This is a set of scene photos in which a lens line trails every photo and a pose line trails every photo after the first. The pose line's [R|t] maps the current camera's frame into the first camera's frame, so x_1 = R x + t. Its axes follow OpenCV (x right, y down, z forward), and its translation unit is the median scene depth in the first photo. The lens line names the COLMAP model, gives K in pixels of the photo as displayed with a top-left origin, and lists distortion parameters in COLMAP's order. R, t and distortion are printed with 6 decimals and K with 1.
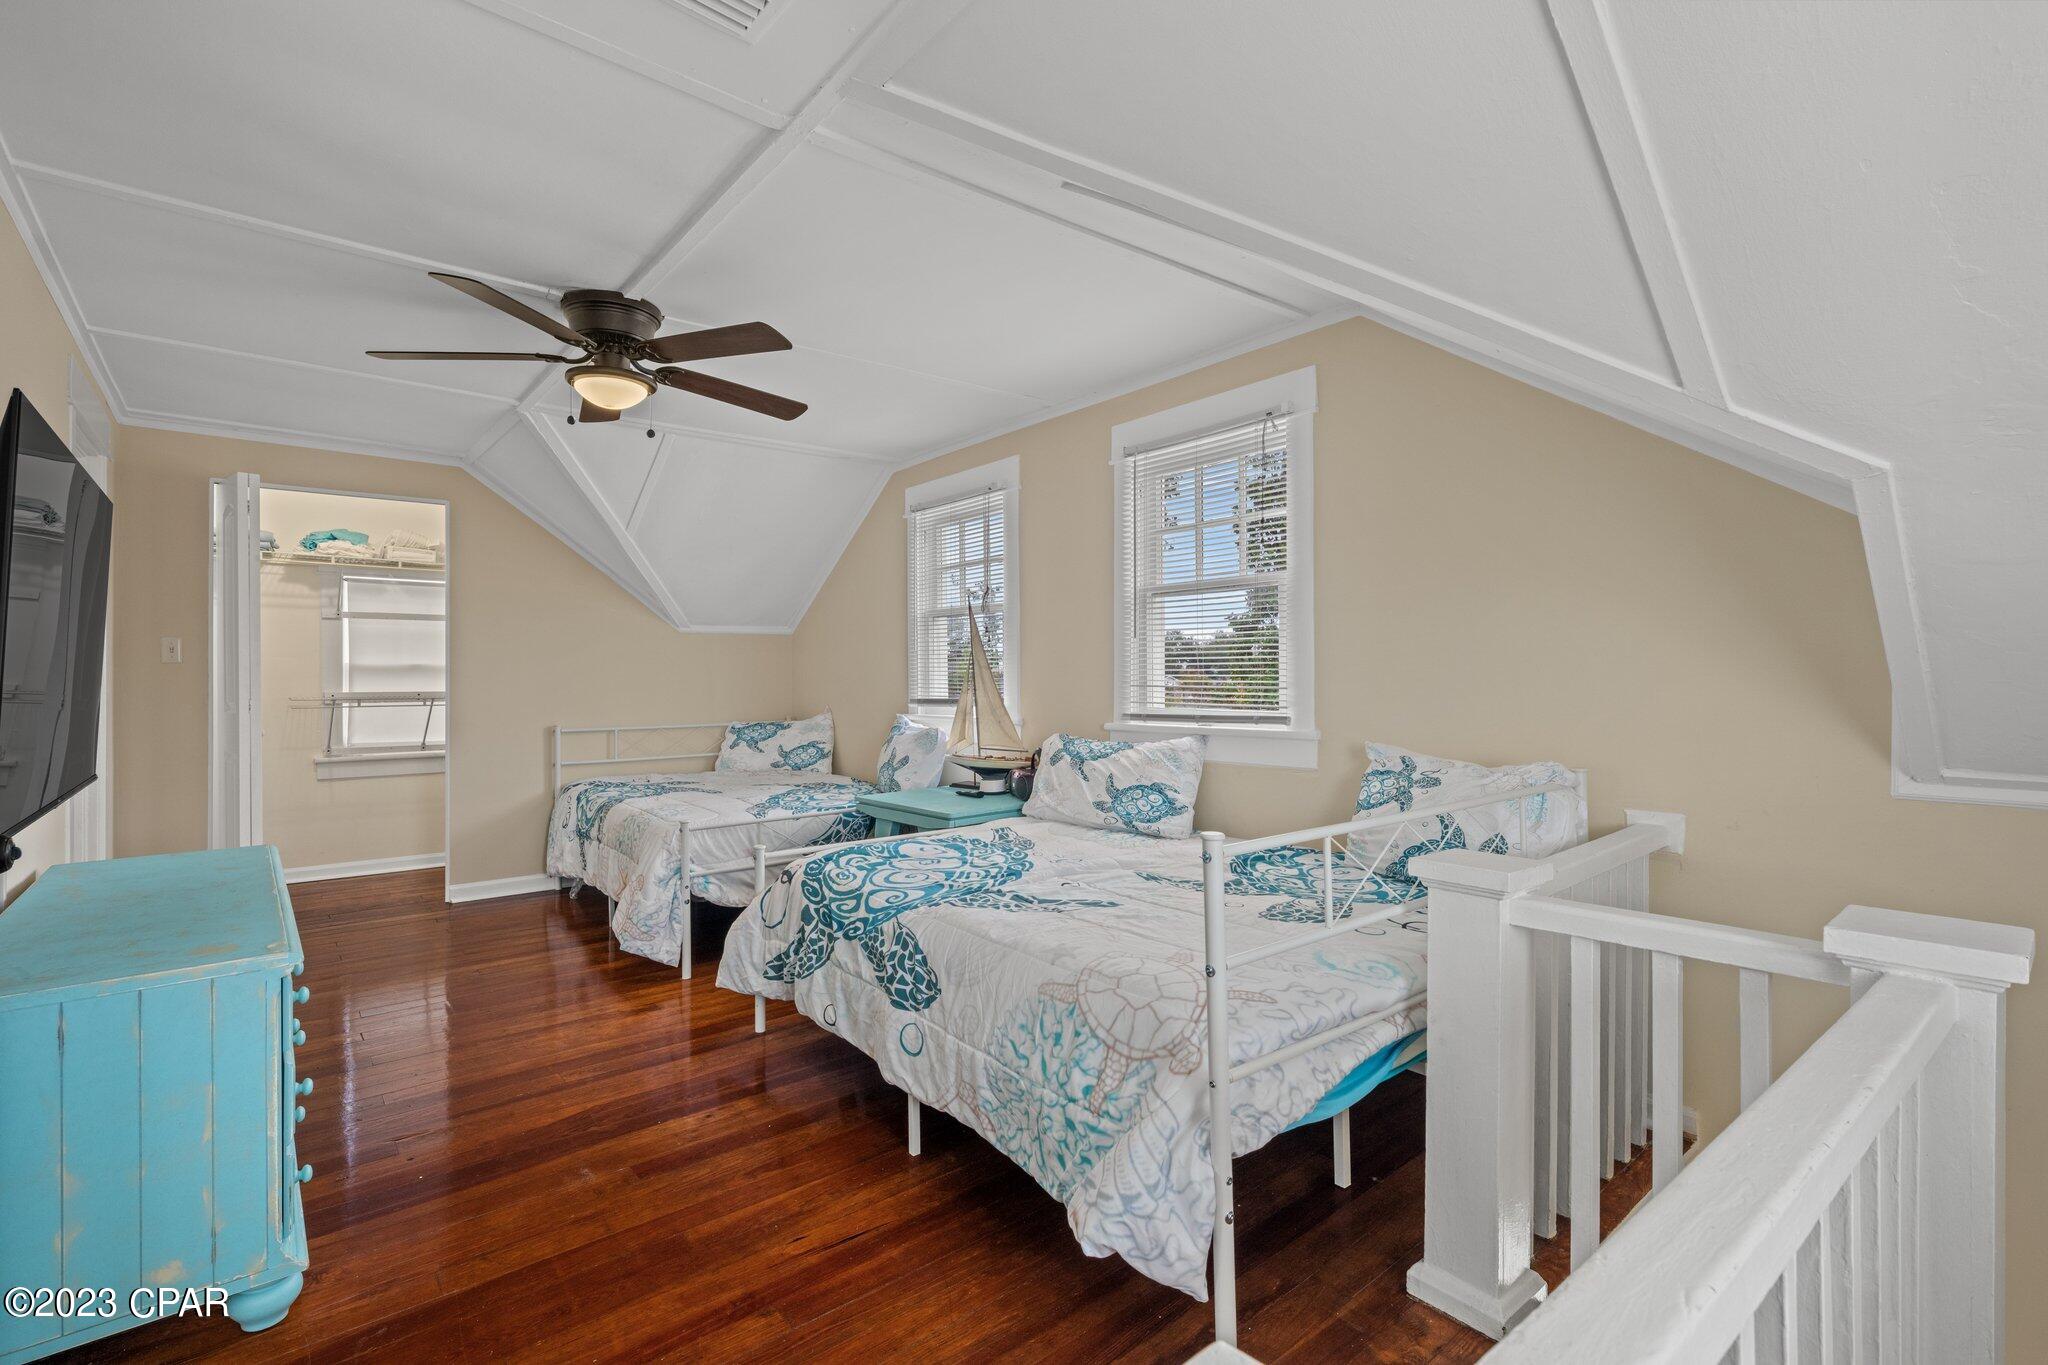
lens RADIAL K [[940.6, 0, 1028.1], [0, 940.6, 678.2], [0, 0, 1]] dist [0.000644, 0.000030]
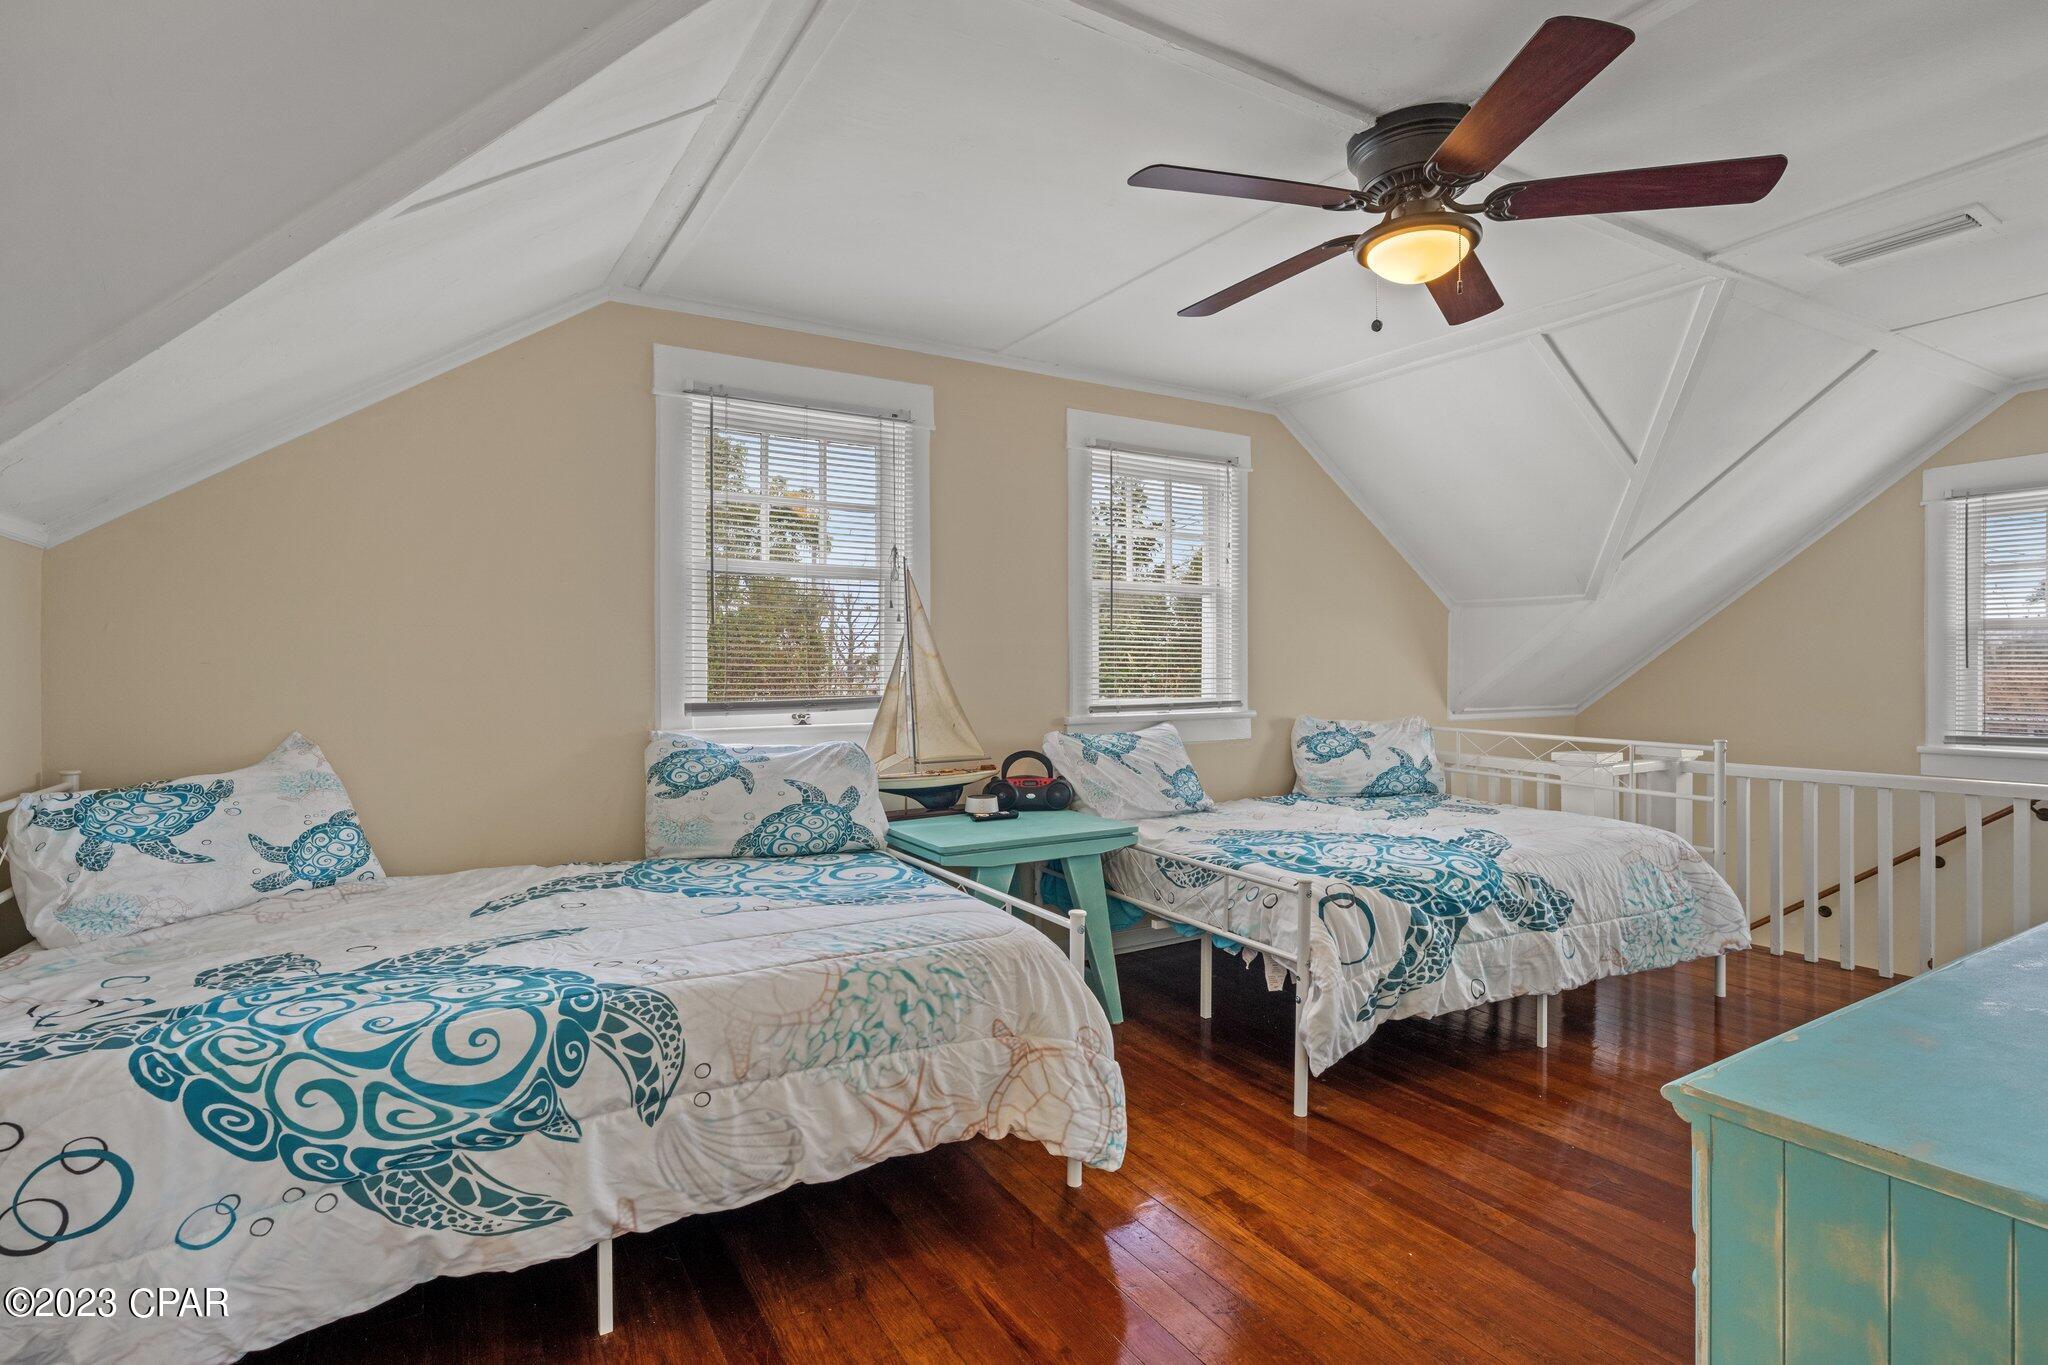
lens RADIAL K [[999.1, 0, 1026.7], [0, 999.1, 681.3], [0, 0, 1]] dist [0.002581, 0.001106]
pose [[0.145205, -0.005679, 0.989385, -1.039090], [-0.000331, 0.999983, 0.005788, 0.005603], [-0.989401, -0.001168, 0.145201, 1.000973]]
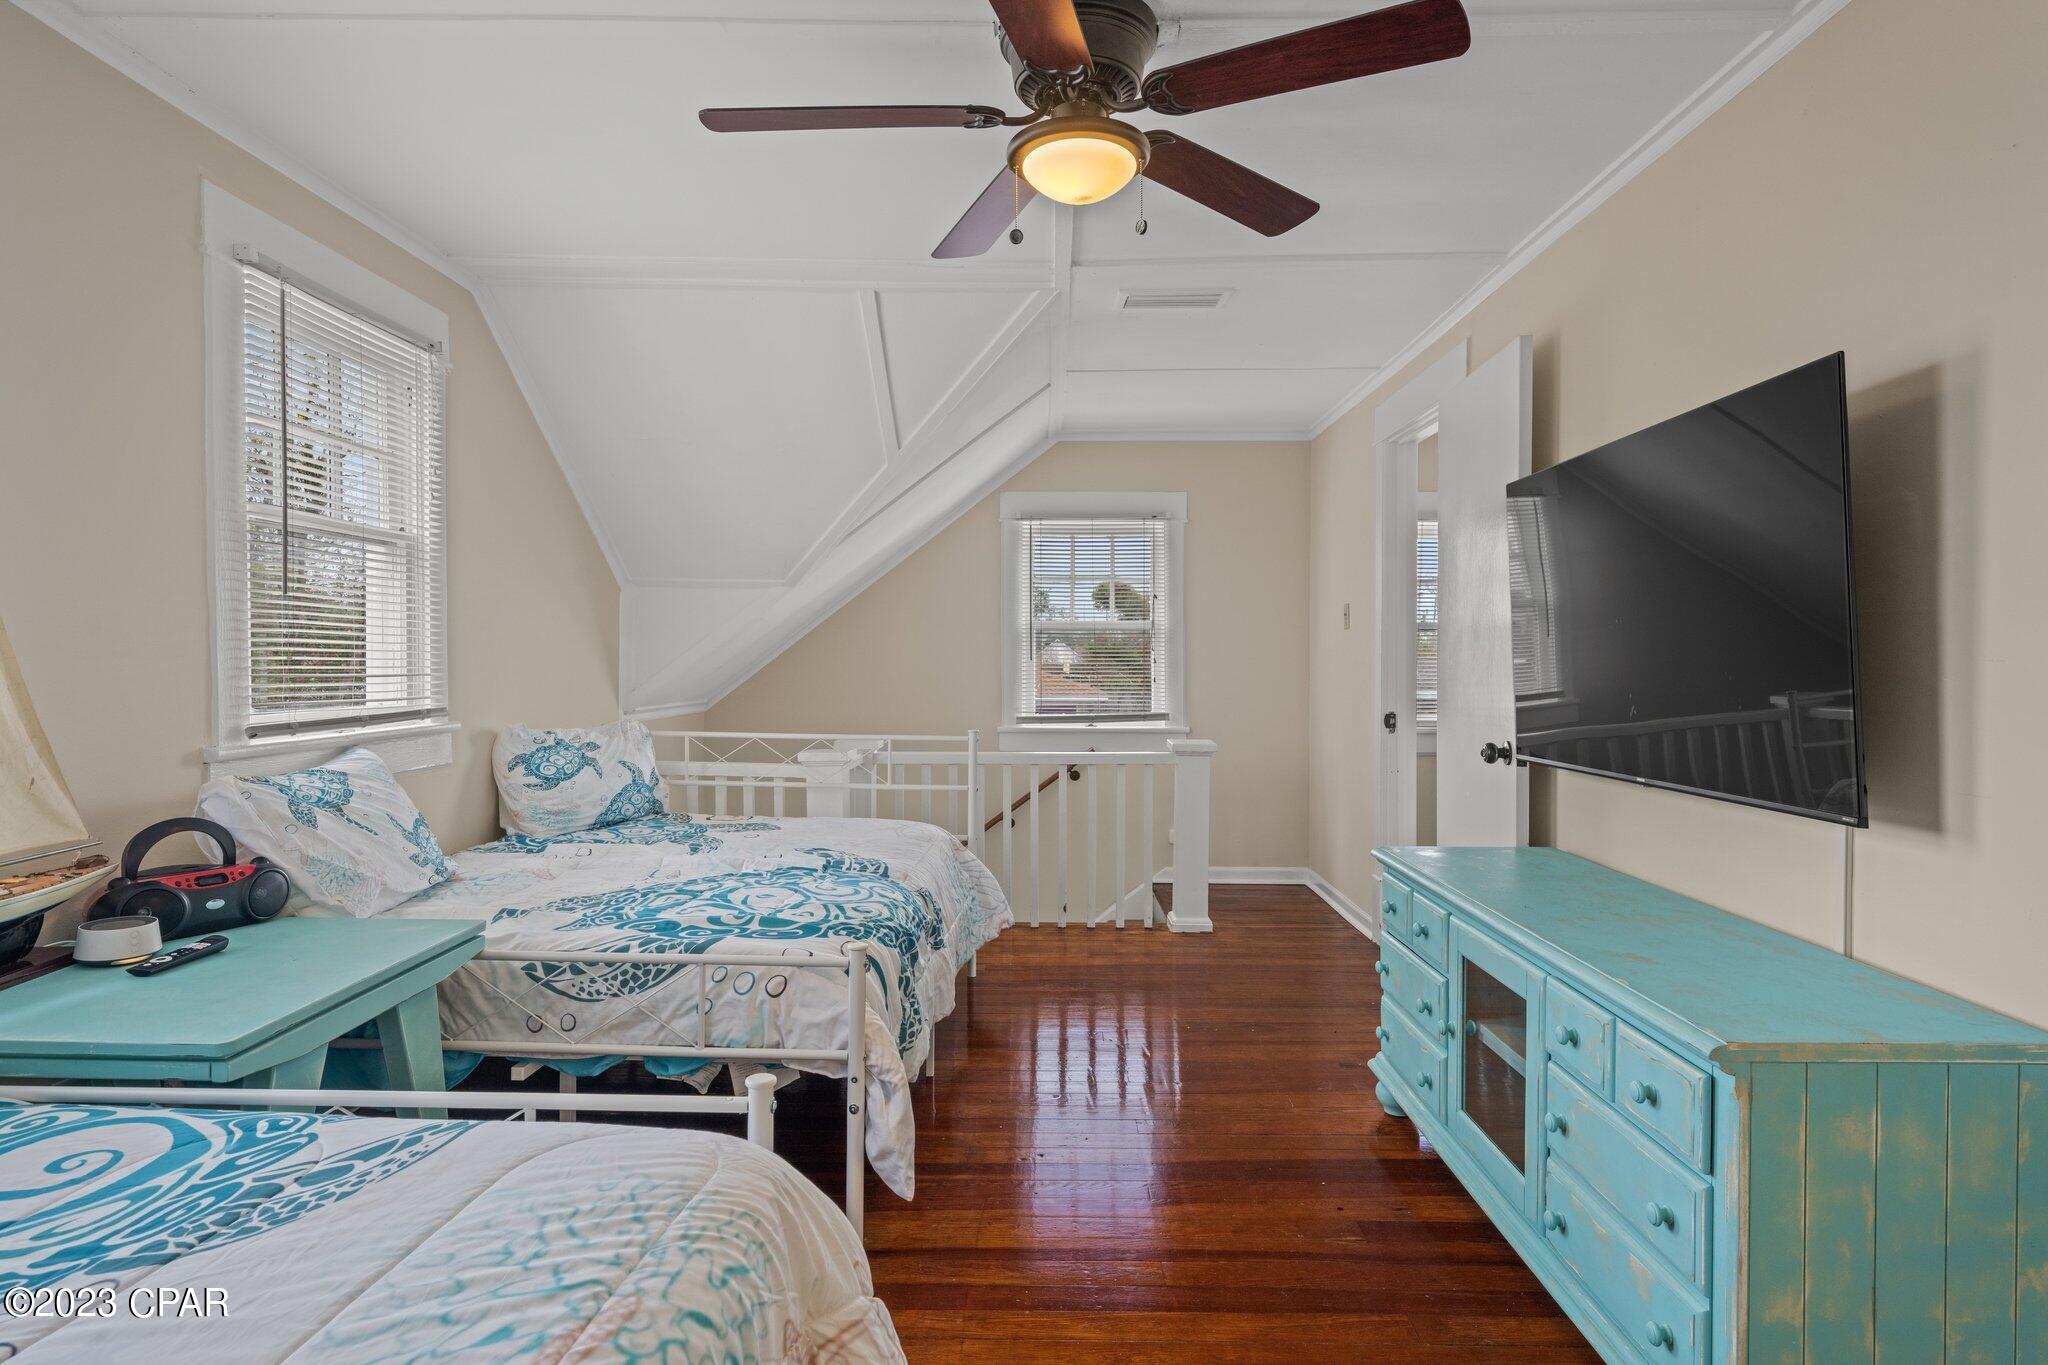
lens RADIAL K [[1129.8, 0, 1031.9], [0, 1129.8, 679.9], [0, 0, 1]] dist [0.002698, 0.000527]
pose [[-0.756984, -0.007528, 0.653390, -0.750973], [0.002195, 0.999899, 0.014062, 0.001421], [-0.653430, 0.012079, -0.756891, 1.319594]]
